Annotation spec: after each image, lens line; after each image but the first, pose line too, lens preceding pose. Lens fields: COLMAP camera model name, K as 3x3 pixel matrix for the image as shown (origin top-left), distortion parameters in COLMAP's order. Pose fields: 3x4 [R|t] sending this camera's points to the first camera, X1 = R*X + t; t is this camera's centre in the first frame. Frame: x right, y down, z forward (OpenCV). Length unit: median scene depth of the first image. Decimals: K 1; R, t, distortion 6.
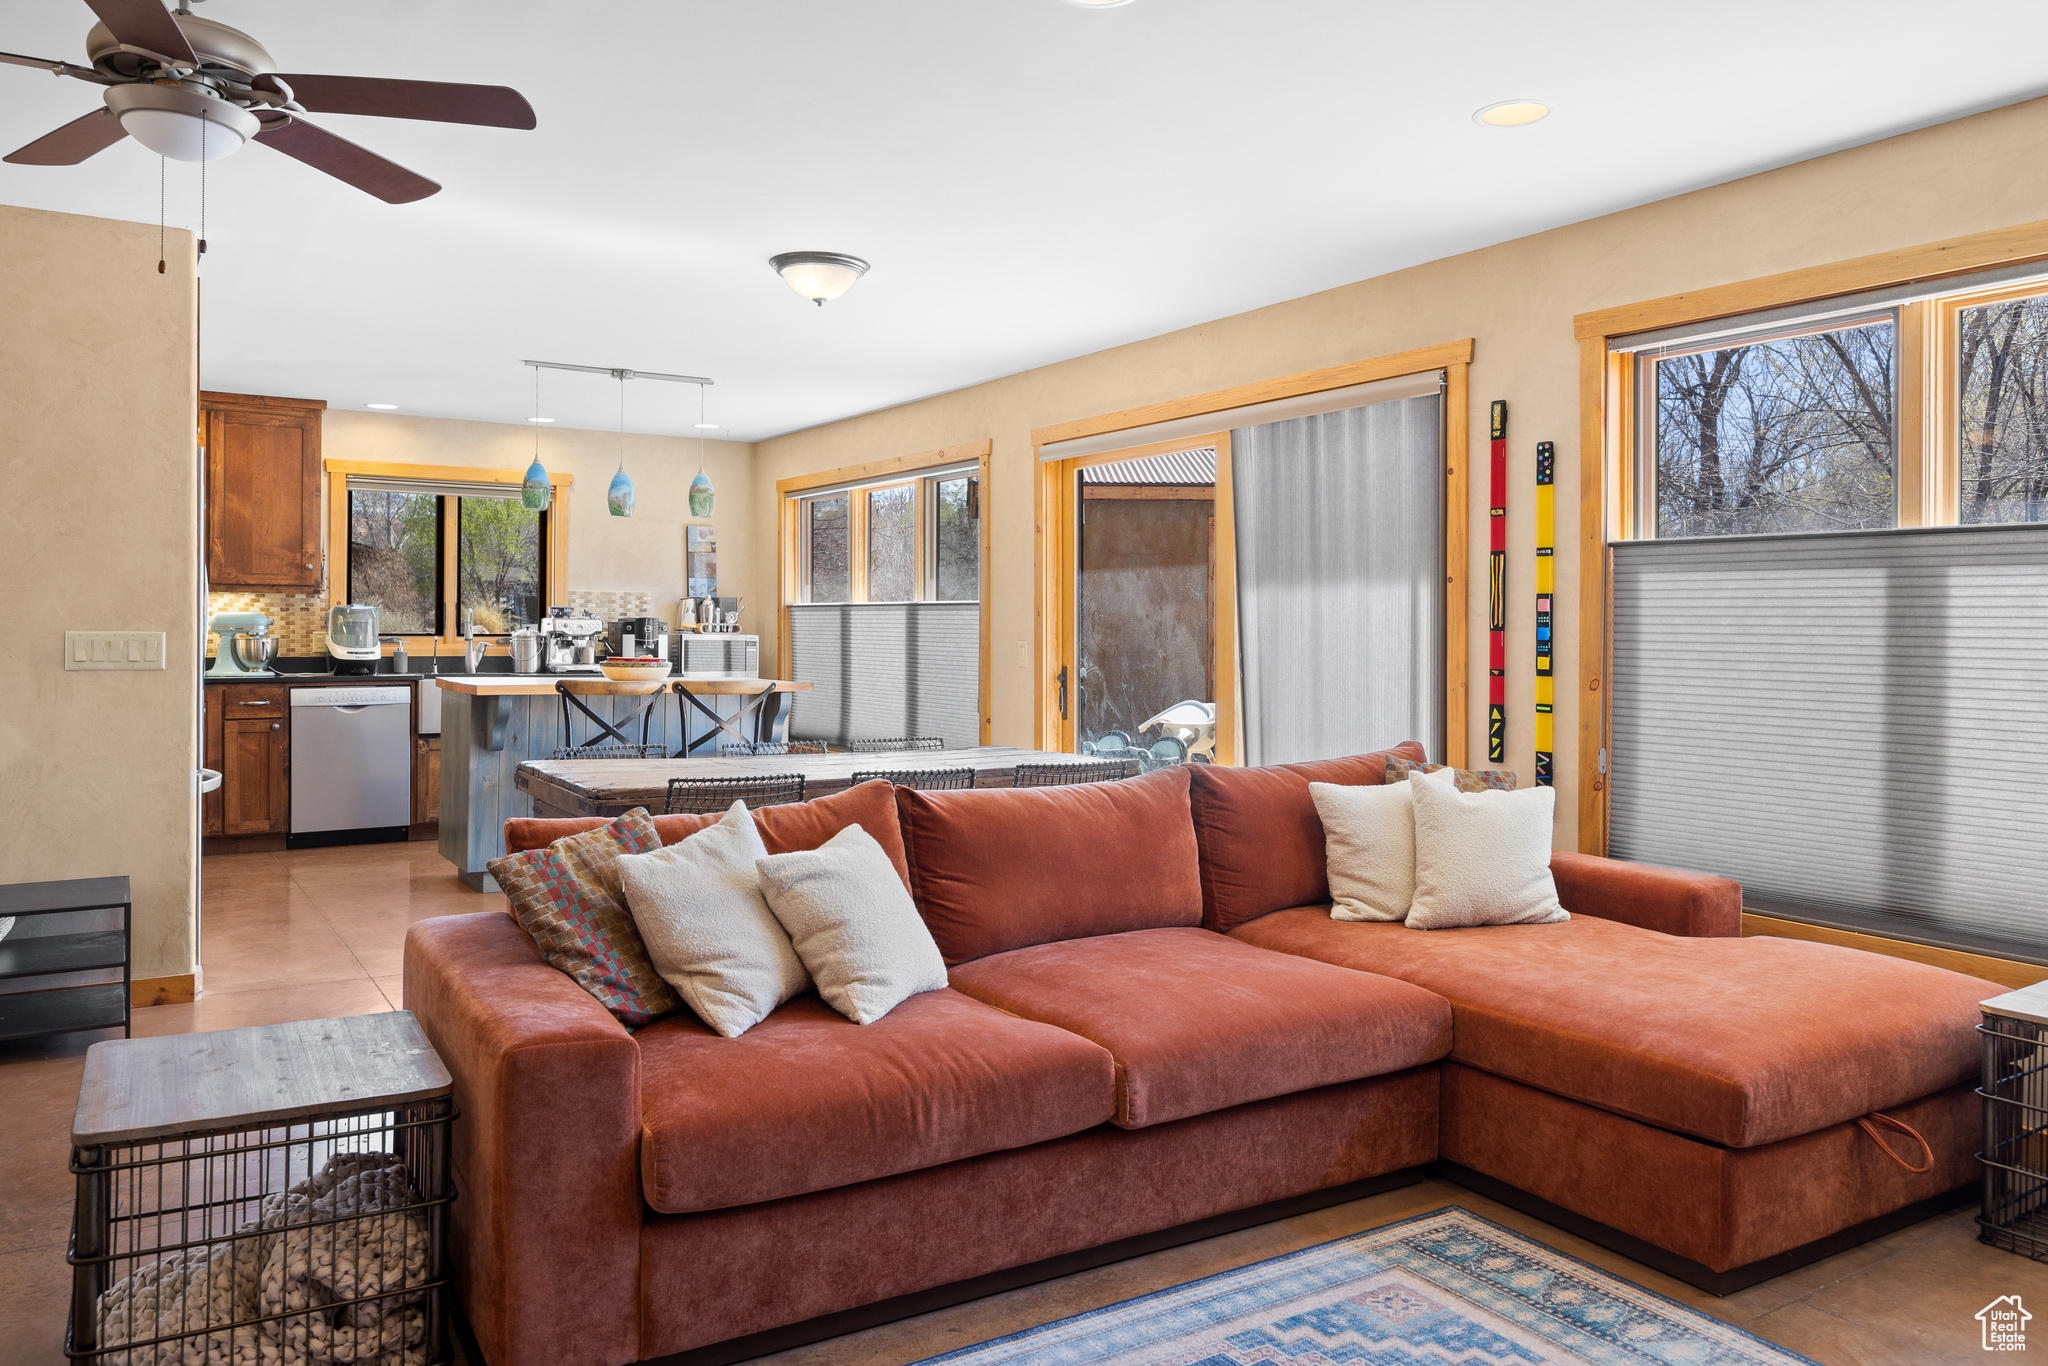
lens RADIAL K [[1435.1, 0, 1027.9], [0, 1435.1, 633.7], [0, 0, 1]] dist [0.004172, -0.004111]
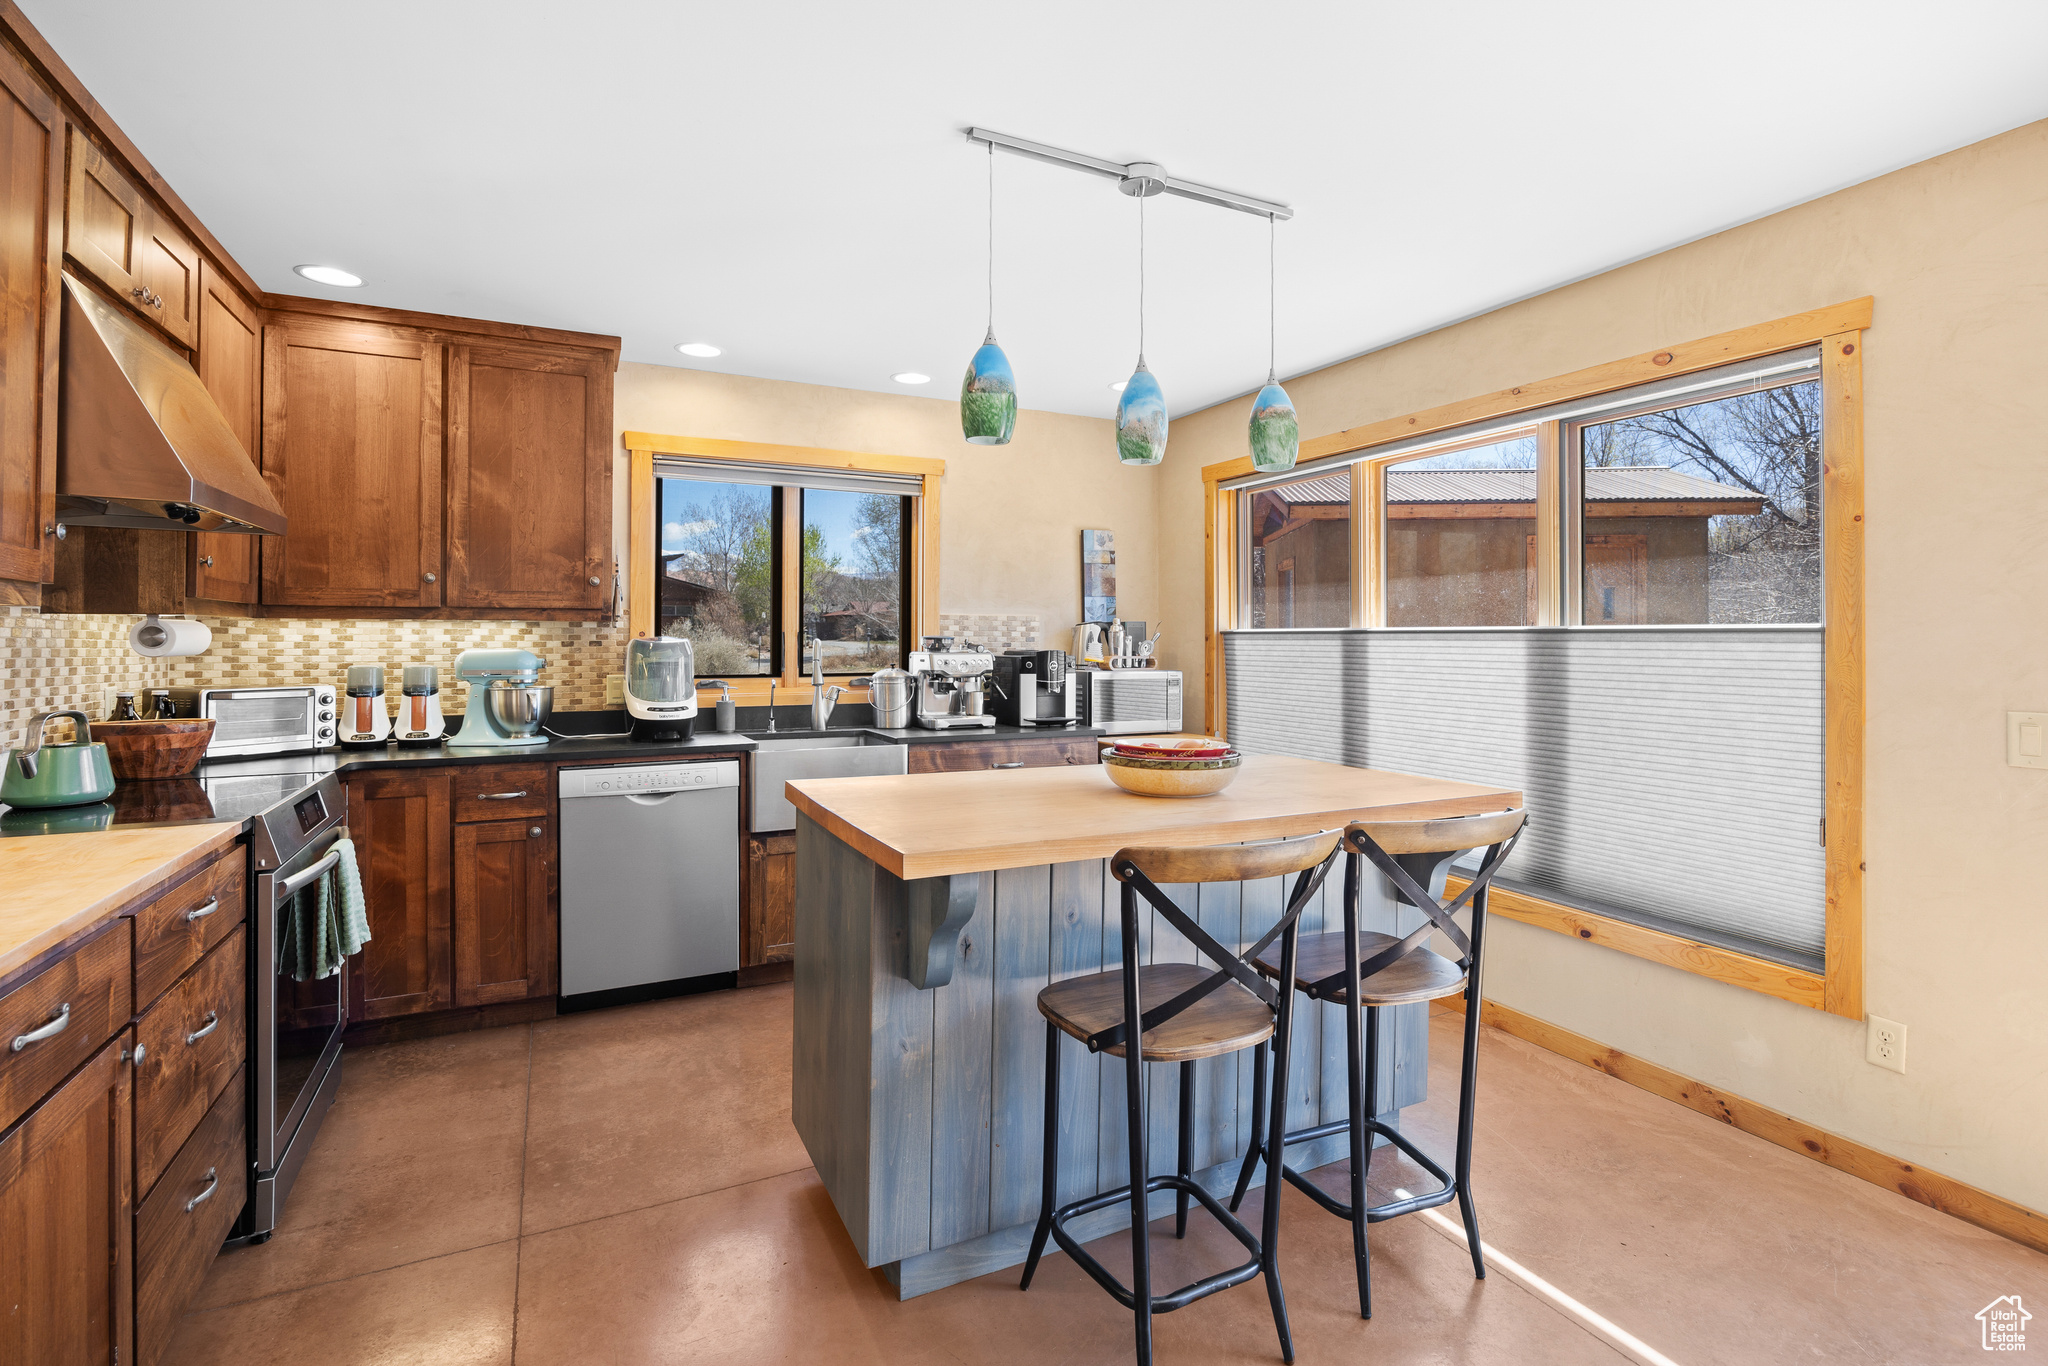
lens RADIAL K [[944.8, 0, 1029.5], [0, 944.8, 638.9], [0, 0, 1]] dist [-0.014999, 0.000018]
pose [[0.994144, -0.006262, -0.107879, -0.422338], [0.005555, 0.999961, -0.006858, -0.025927], [0.107918, 0.006218, 0.994140, 0.984110]]
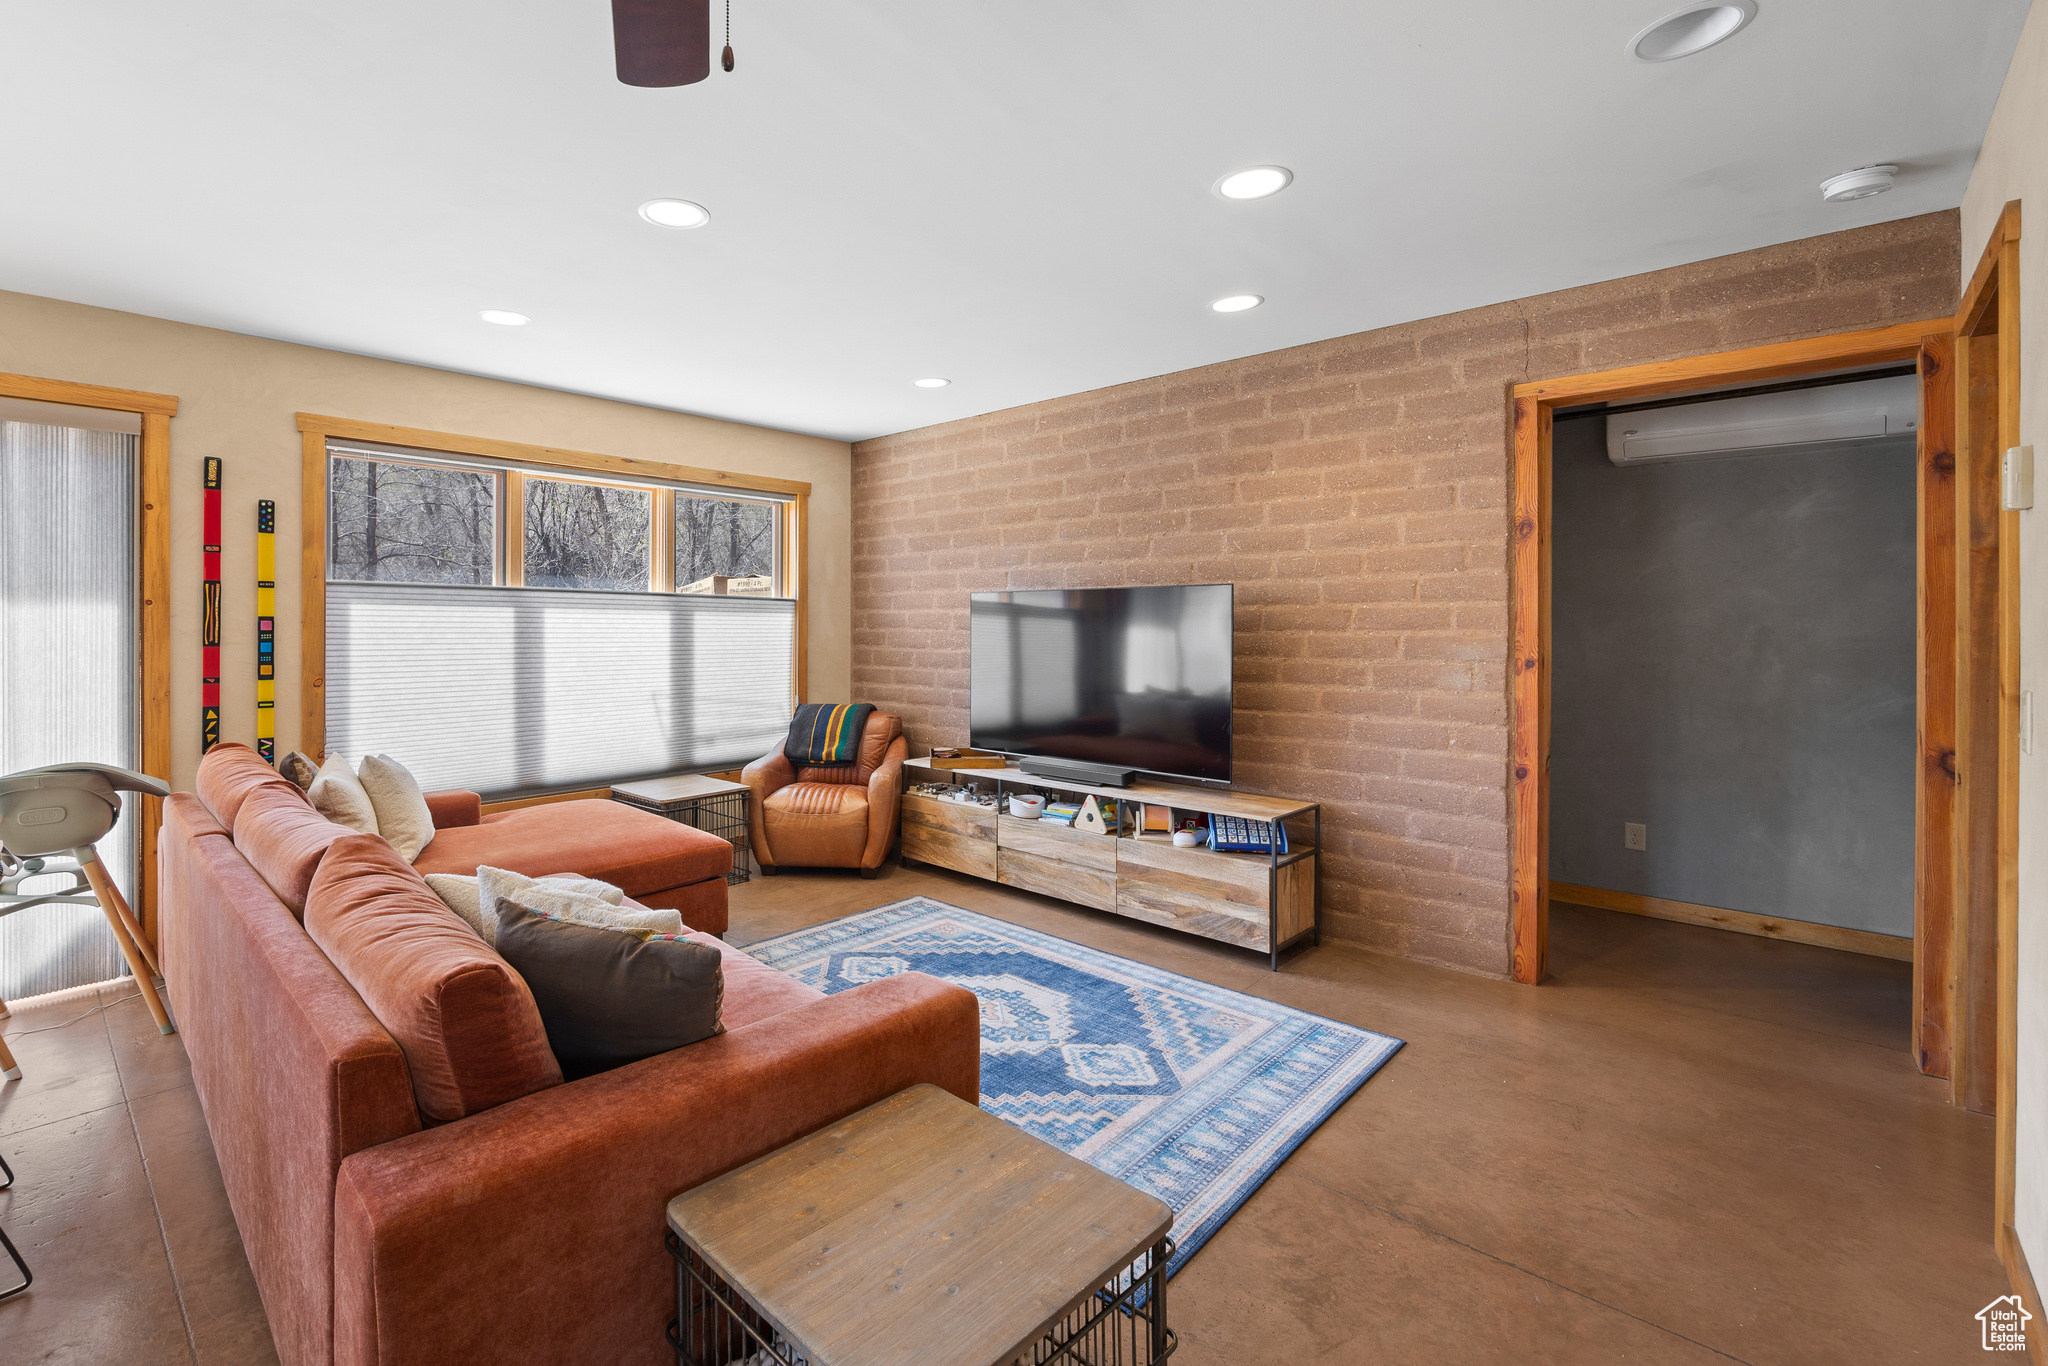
lens RADIAL K [[912.4, 0, 905.9], [0, 912.4, 625.8], [0, 0, 1]] dist [-0.002458, 0.000219]
pose [[-0.207595, -0.010291, 0.978161, -0.530489], [0.001956, 0.999938, 0.010935, -0.025573], [-0.978213, 0.004183, -0.207562, 0.562003]]
